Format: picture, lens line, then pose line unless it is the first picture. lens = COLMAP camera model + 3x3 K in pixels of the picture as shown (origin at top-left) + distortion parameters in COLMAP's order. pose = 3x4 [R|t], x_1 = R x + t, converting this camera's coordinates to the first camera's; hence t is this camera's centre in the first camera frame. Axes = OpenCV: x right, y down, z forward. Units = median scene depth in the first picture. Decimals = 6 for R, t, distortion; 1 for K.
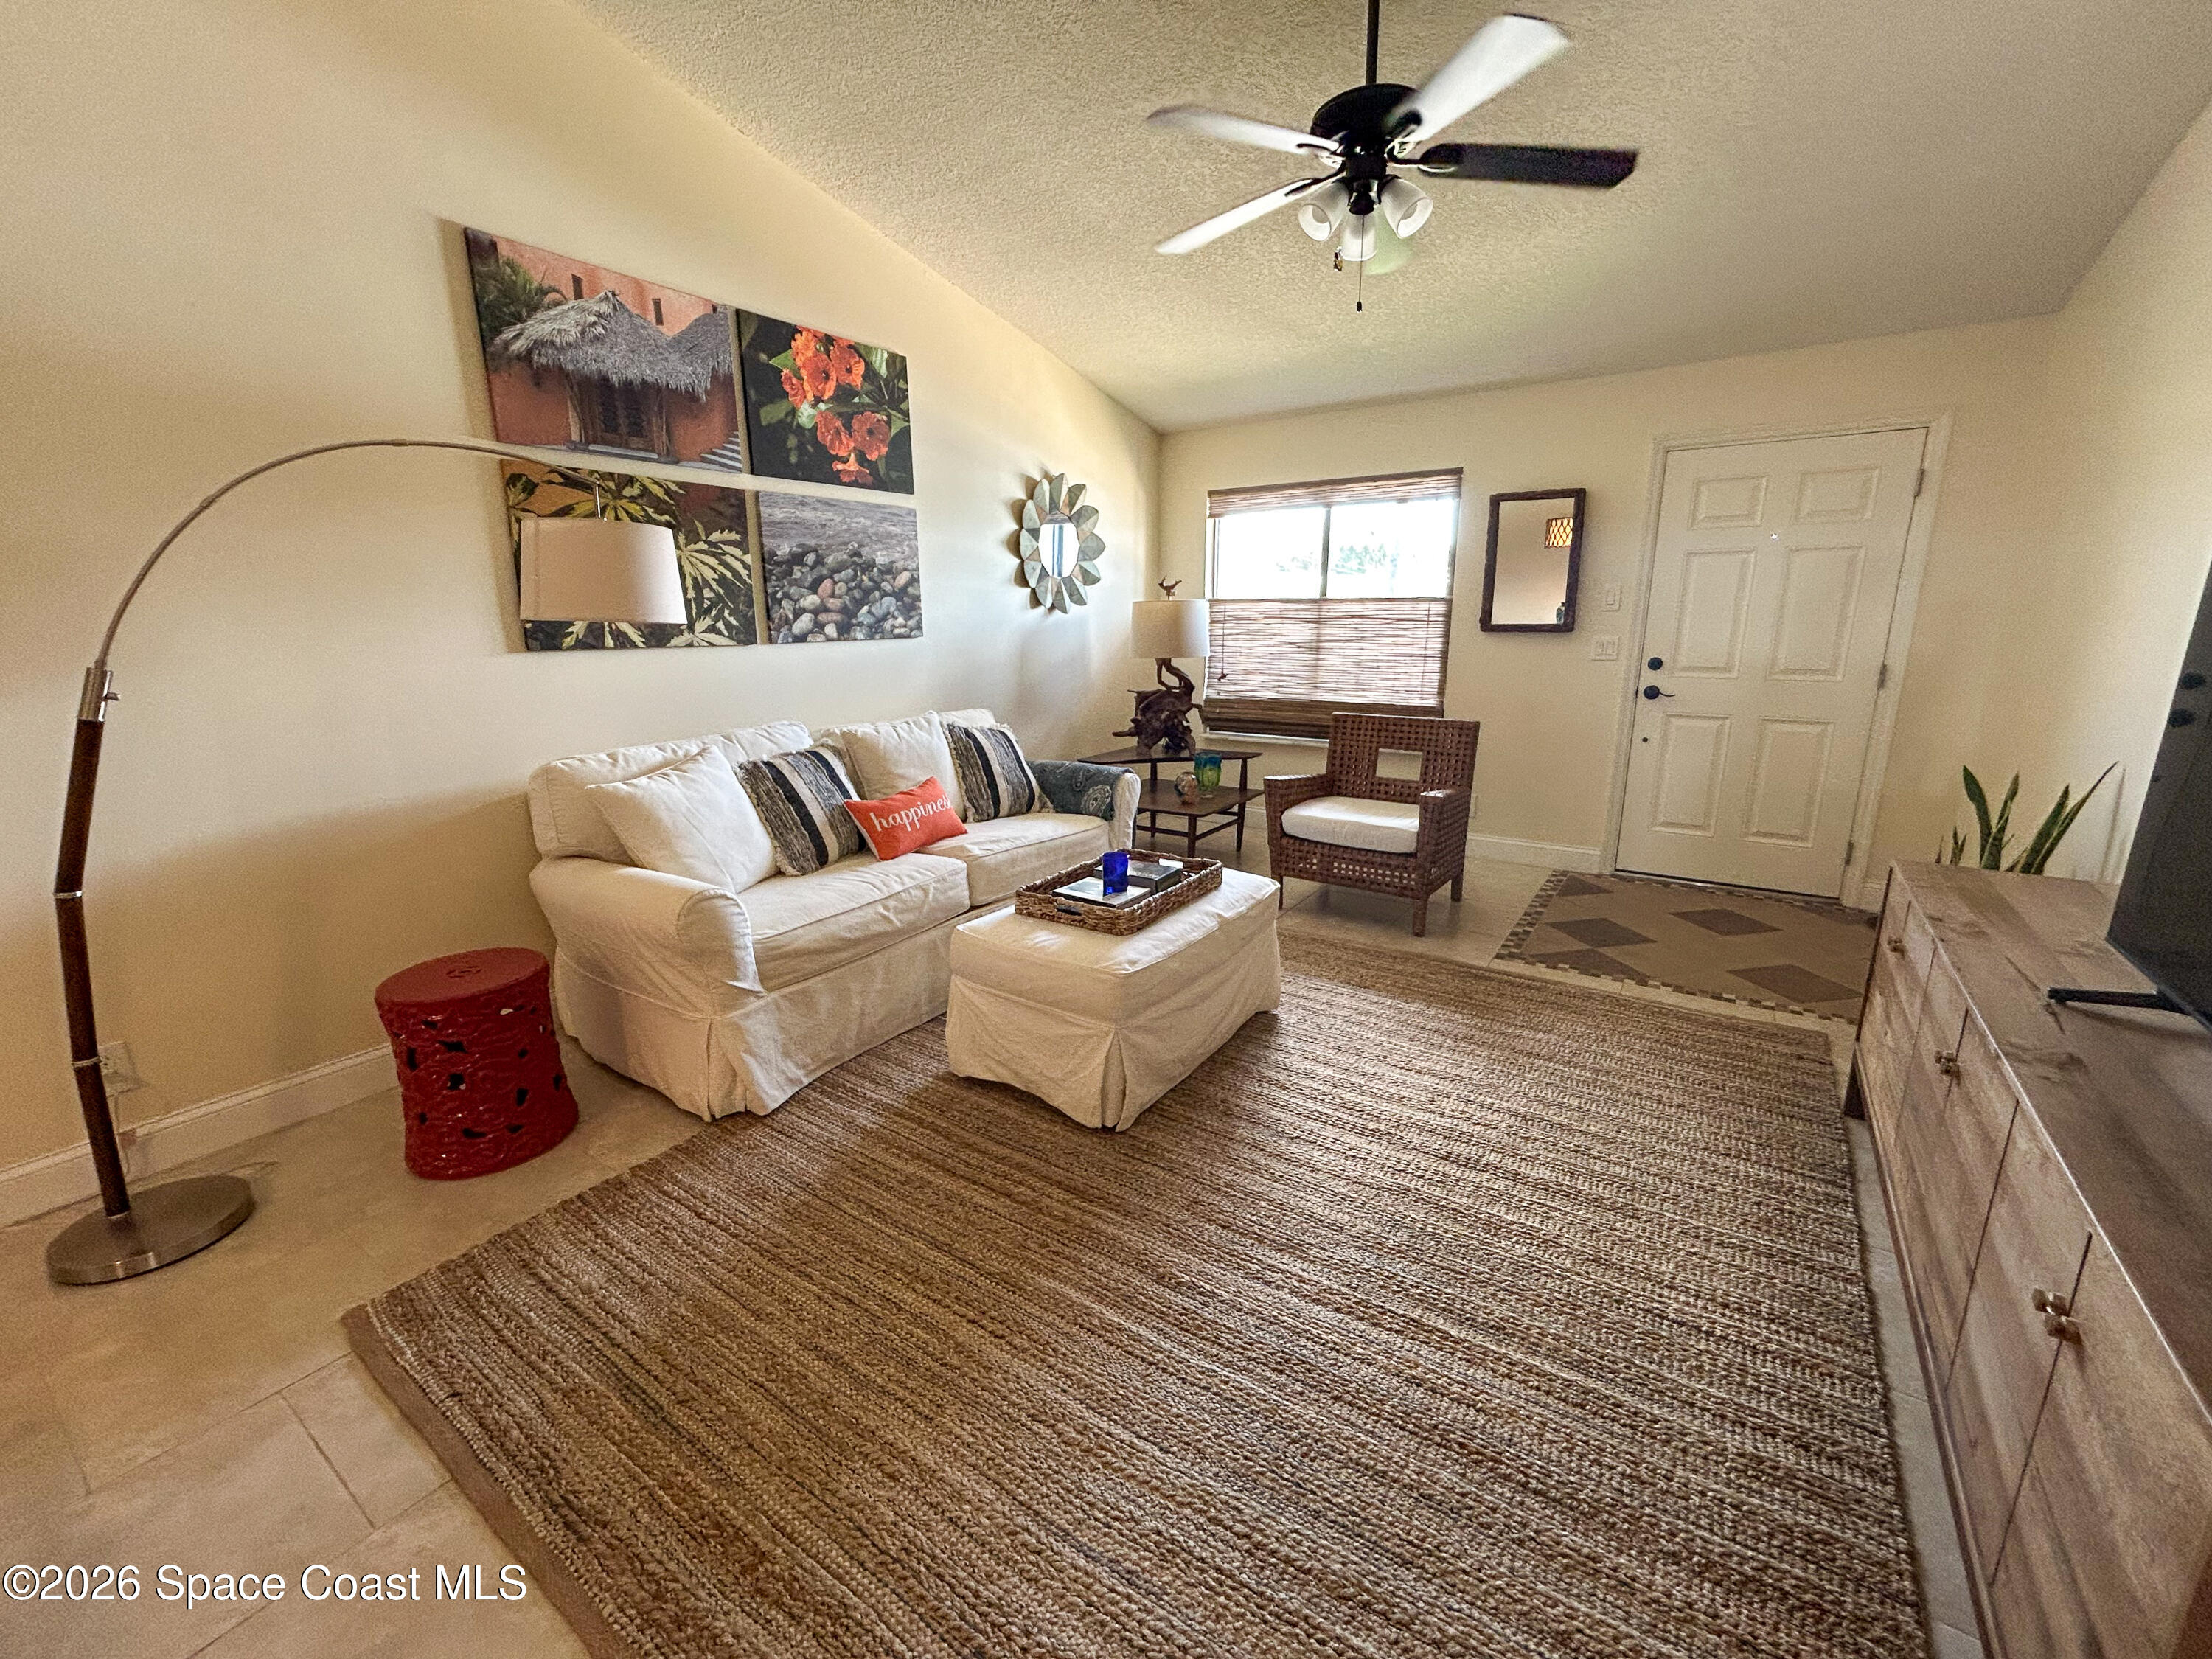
lens RADIAL K [[895.5, 0, 1110.5], [0, 895.5, 819.5], [0, 0, 1]] dist [-0.036871, 0.011680]
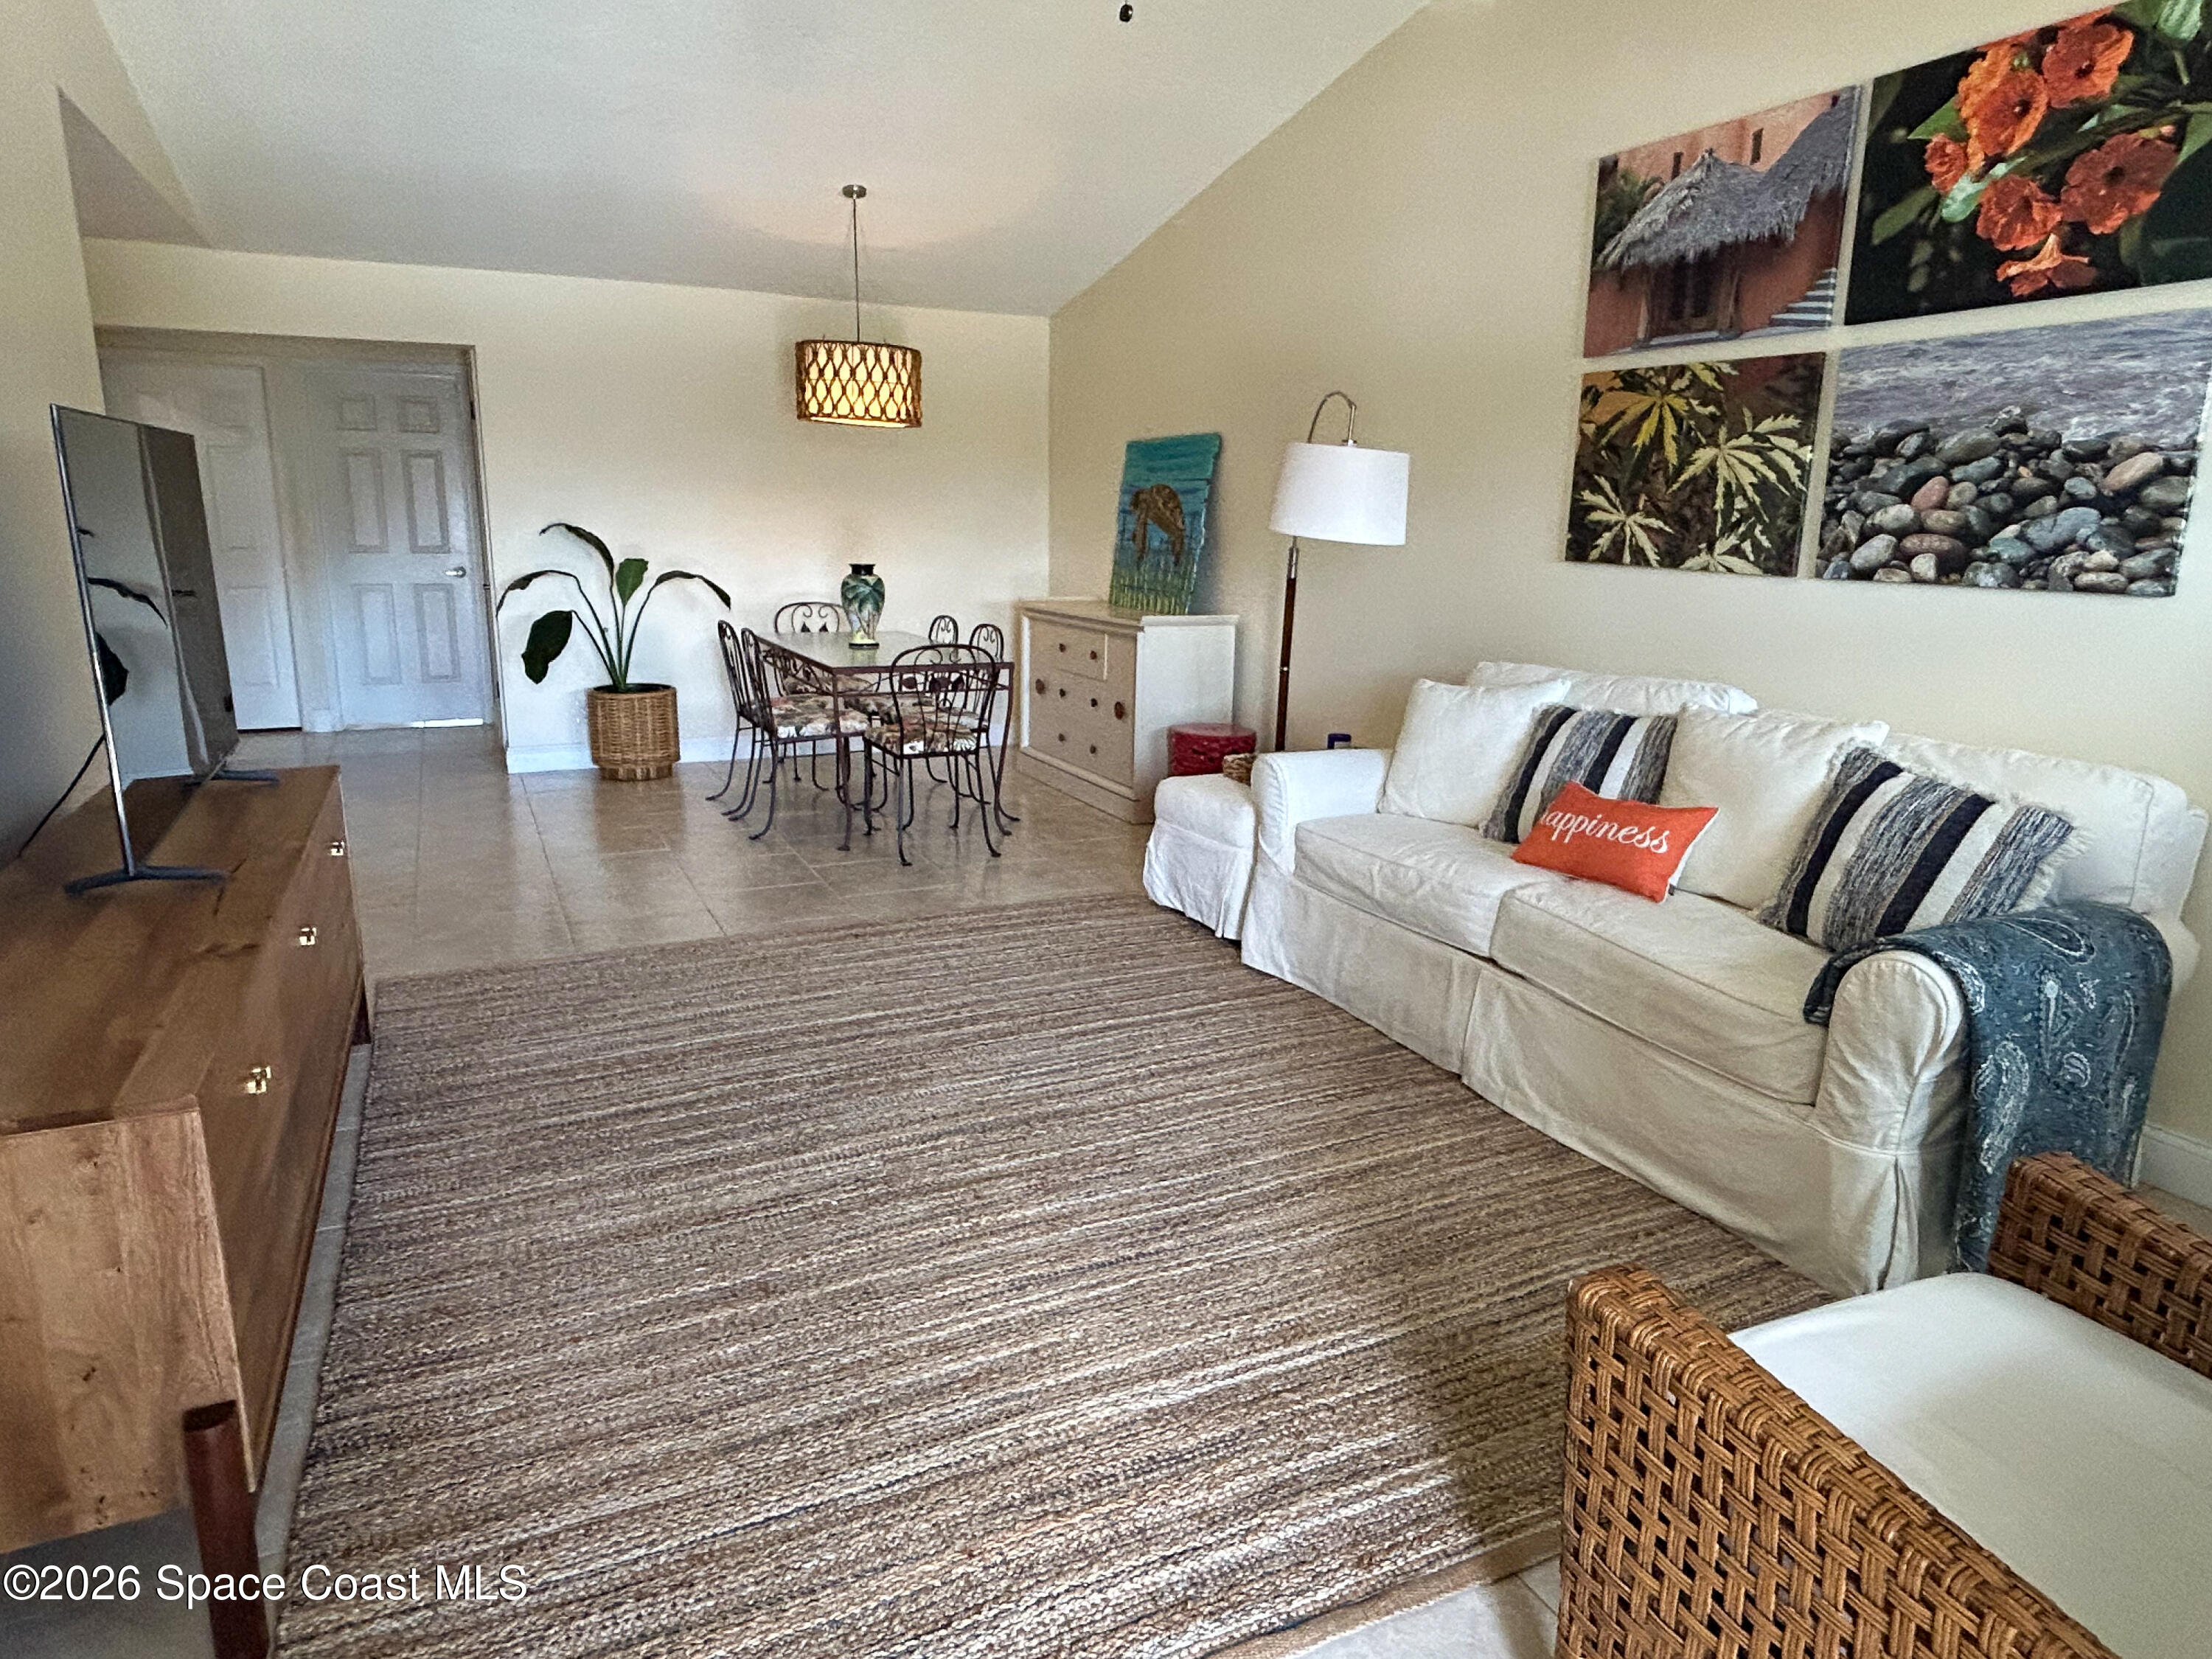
lens RADIAL K [[1343.1, 0, 1093.3], [0, 1343.1, 831.2], [0, 0, 1]] dist [-0.042782, 0.016134]
pose [[-0.512591, 0.194562, -0.836299, 0.767821], [-0.206081, 0.917642, 0.339798, -0.251316], [0.833535, 0.346523, -0.430279, 1.049163]]
